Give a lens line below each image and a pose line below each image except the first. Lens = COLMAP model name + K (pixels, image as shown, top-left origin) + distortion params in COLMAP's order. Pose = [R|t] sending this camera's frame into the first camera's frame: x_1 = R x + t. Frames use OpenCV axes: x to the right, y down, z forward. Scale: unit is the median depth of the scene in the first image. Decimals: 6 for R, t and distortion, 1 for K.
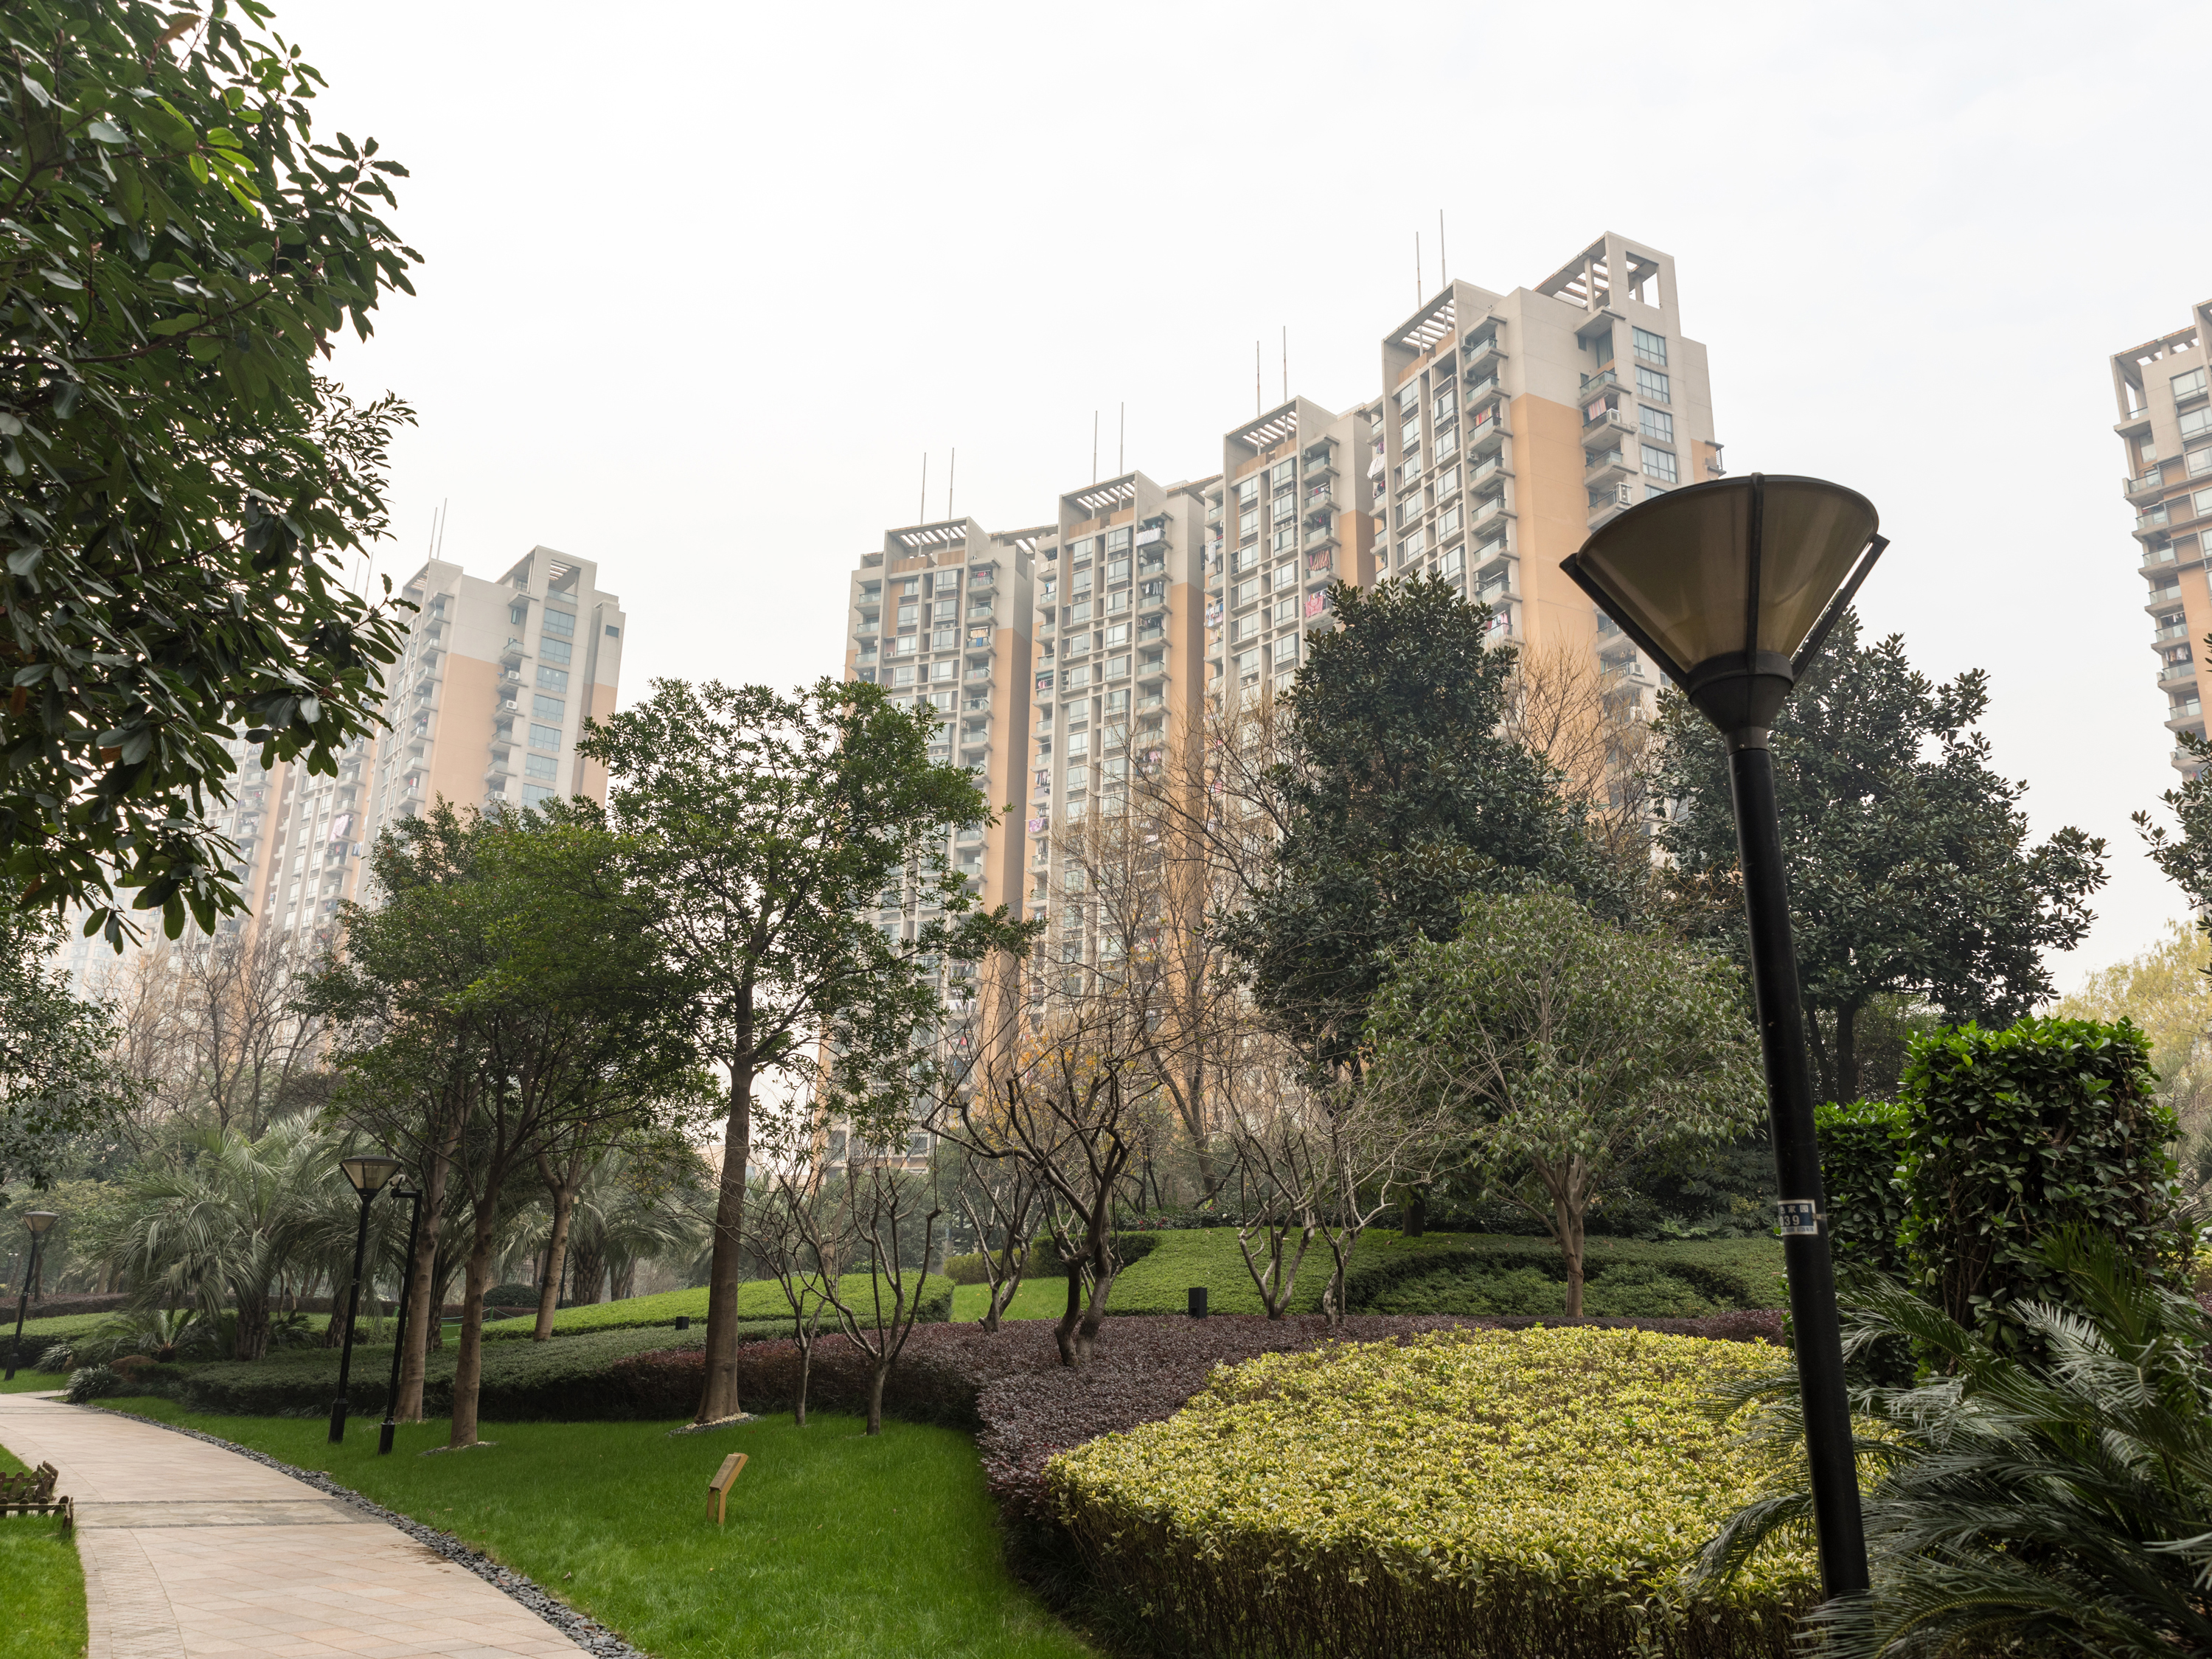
lens RADIAL K [[1662.5, 0, 1112.4], [0, 1662.5, 834.4], [0, 0, 1]] dist [0.006207, -0.008803]
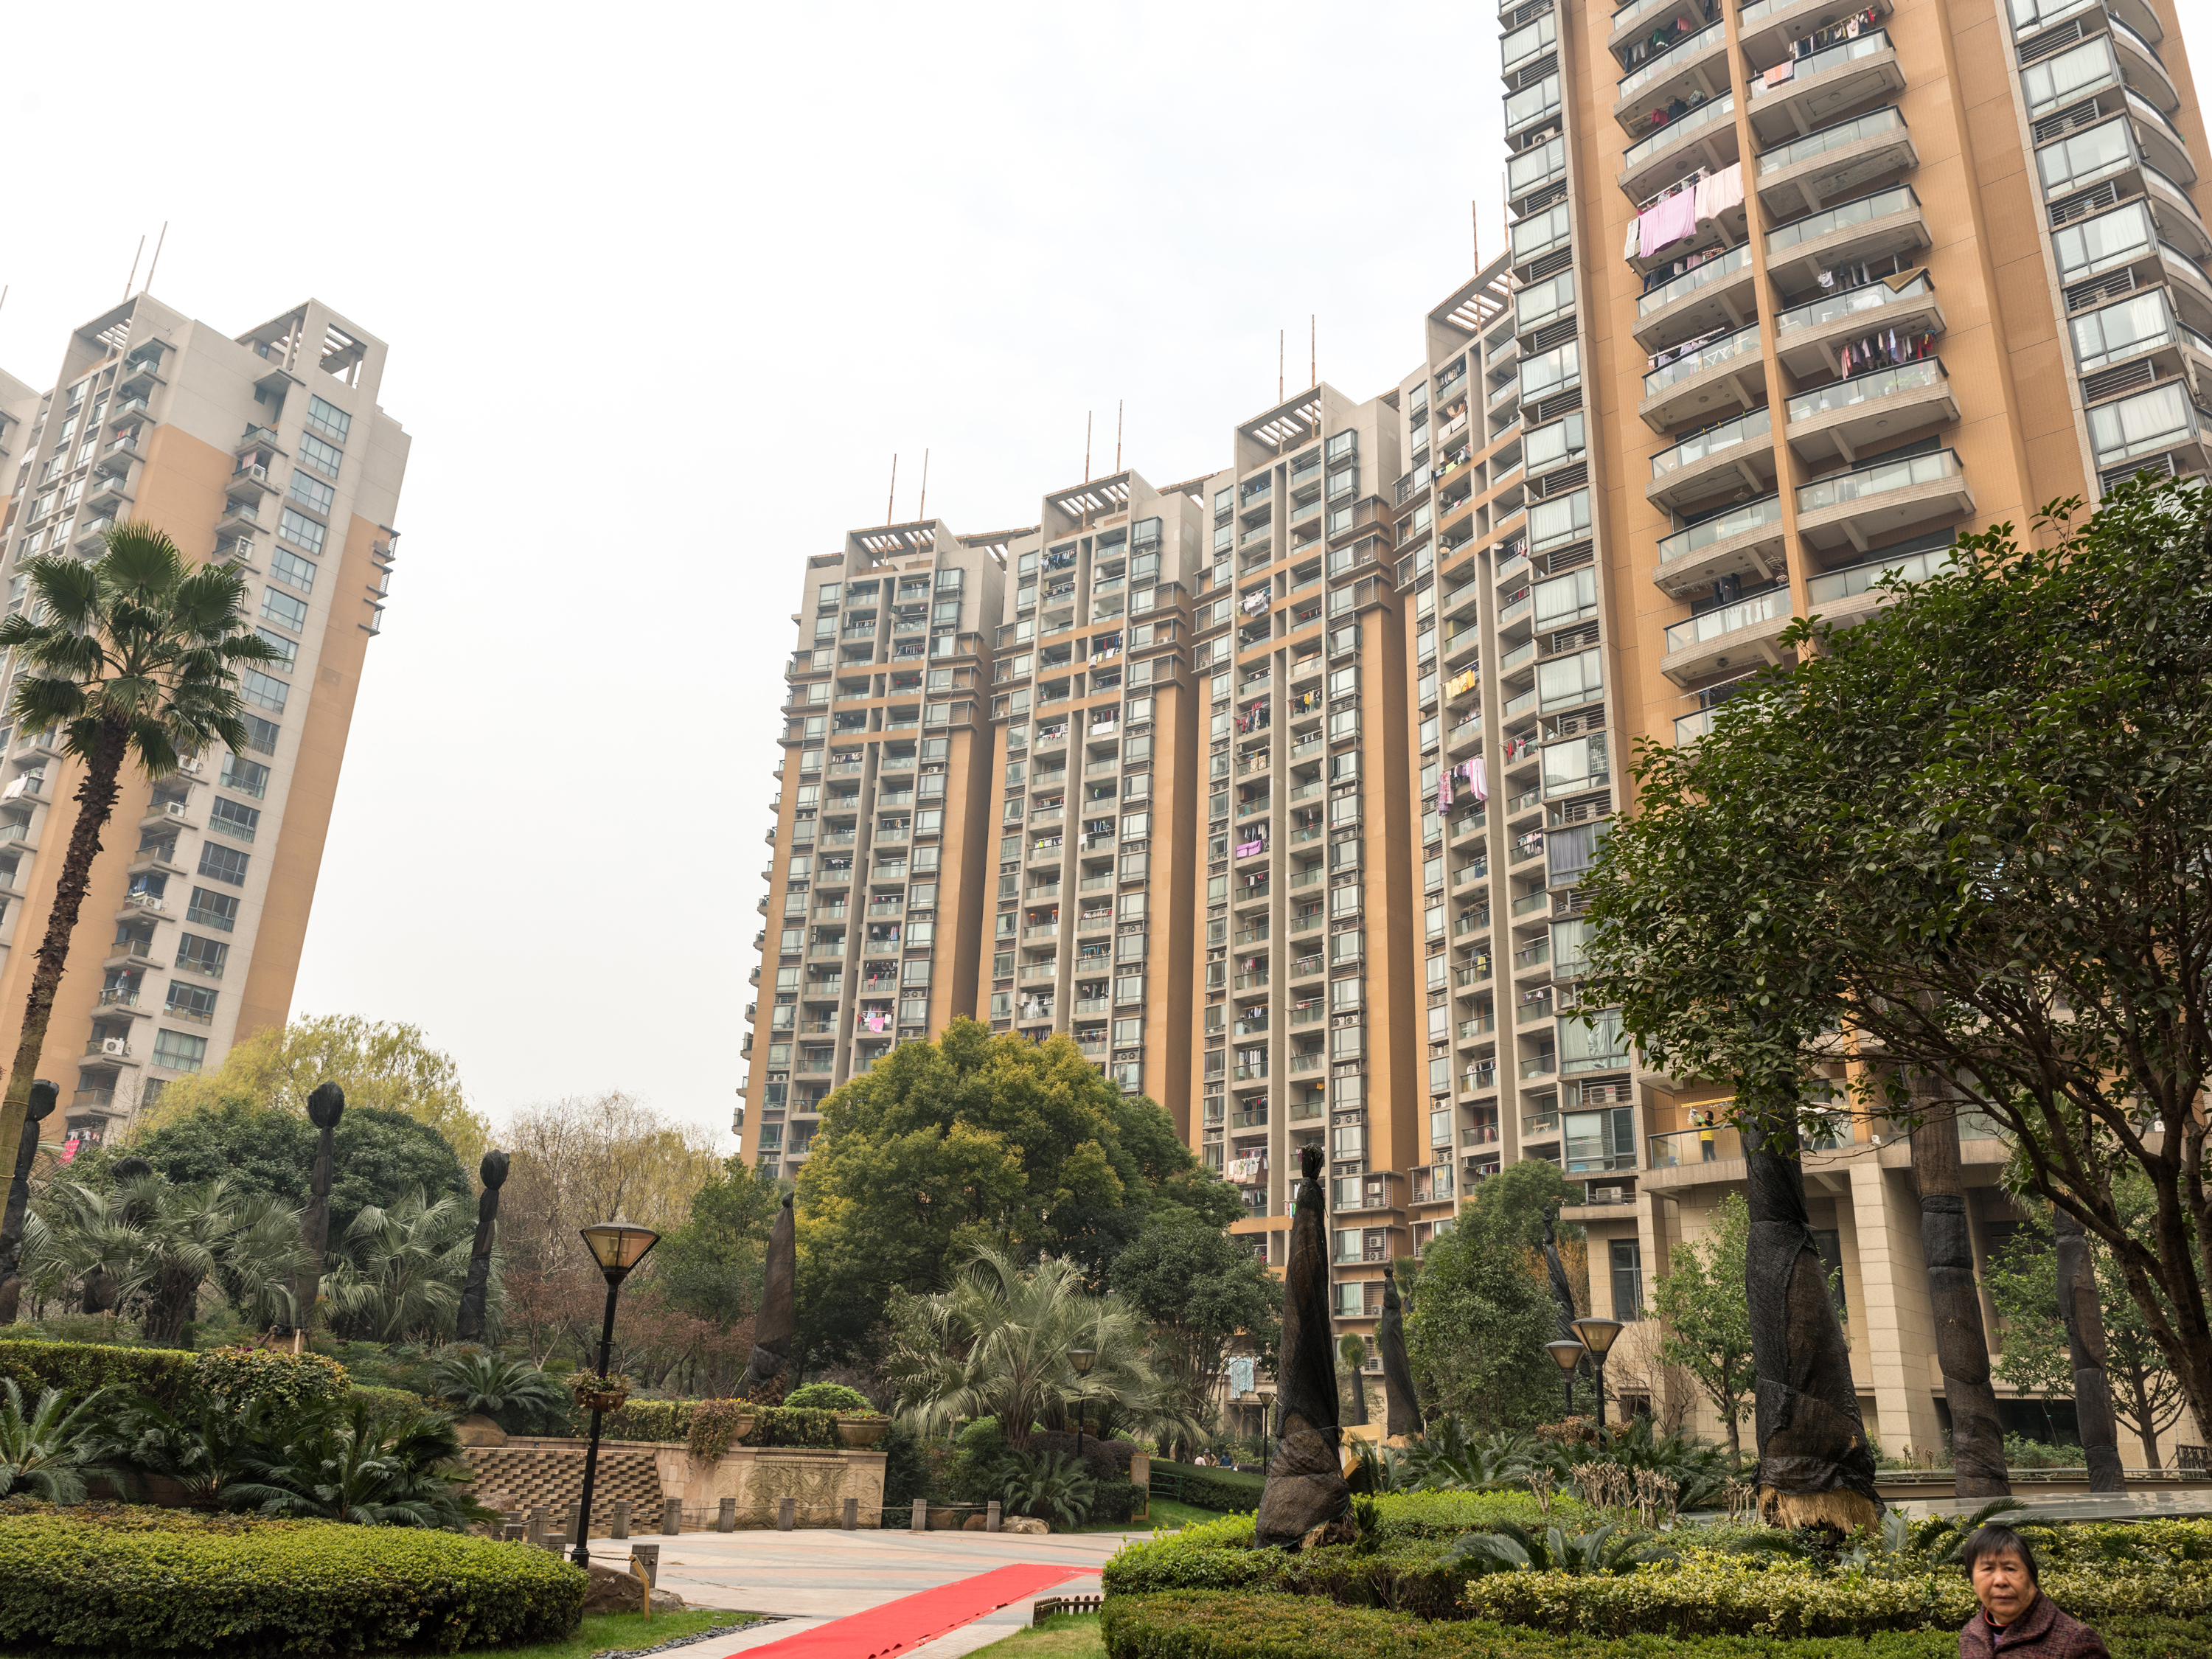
lens RADIAL K [[1662.5, 0, 1119.2], [0, 1662.5, 816.3], [0, 0, 1]] dist [0.006207, -0.008803]
pose [[0.854537, 0.197821, 0.480244, 0.292050], [-0.169214, 0.980217, -0.102672, -0.030006], [-0.491054, 0.006473, 0.871105, -0.129766]]
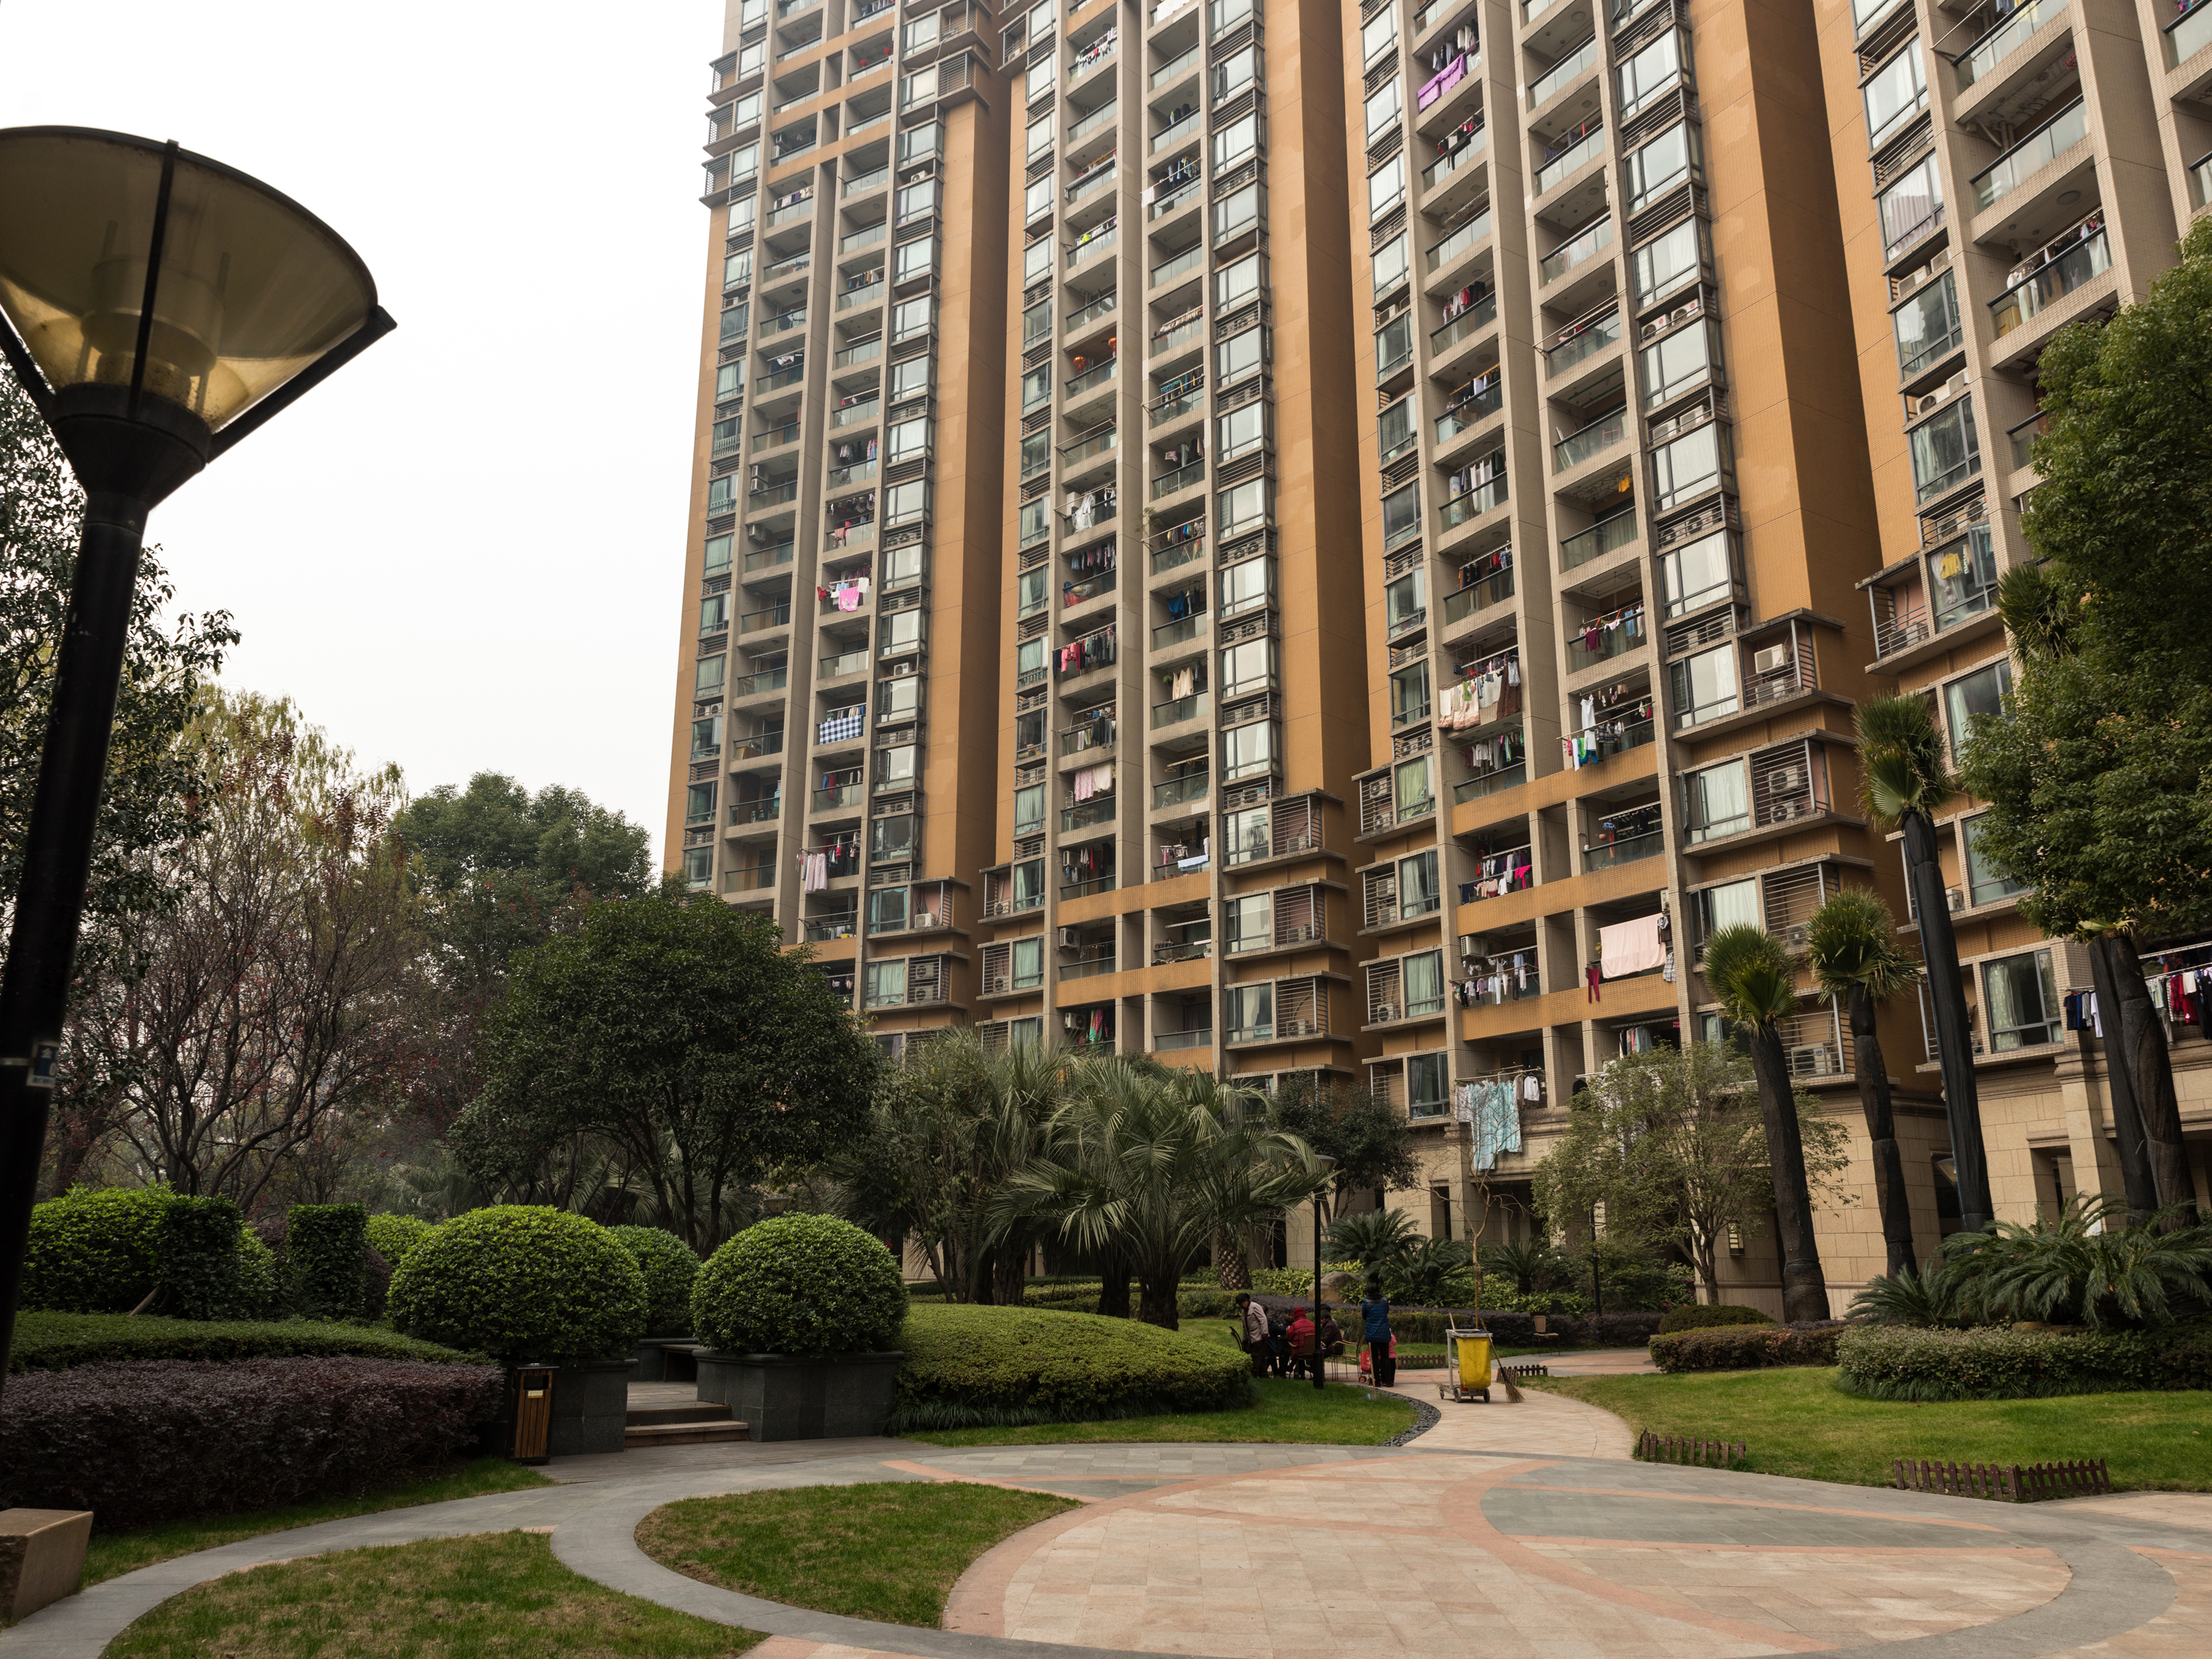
lens RADIAL K [[1662.5, 0, 1114.3], [0, 1662.5, 826.0], [0, 0, 1]] dist [0.006207, -0.008803]
pose [[0.949024, 0.070446, 0.307232, 0.608295], [-0.077822, 0.996897, 0.011808, 0.088673], [-0.305447, -0.035116, 0.951561, 0.249713]]
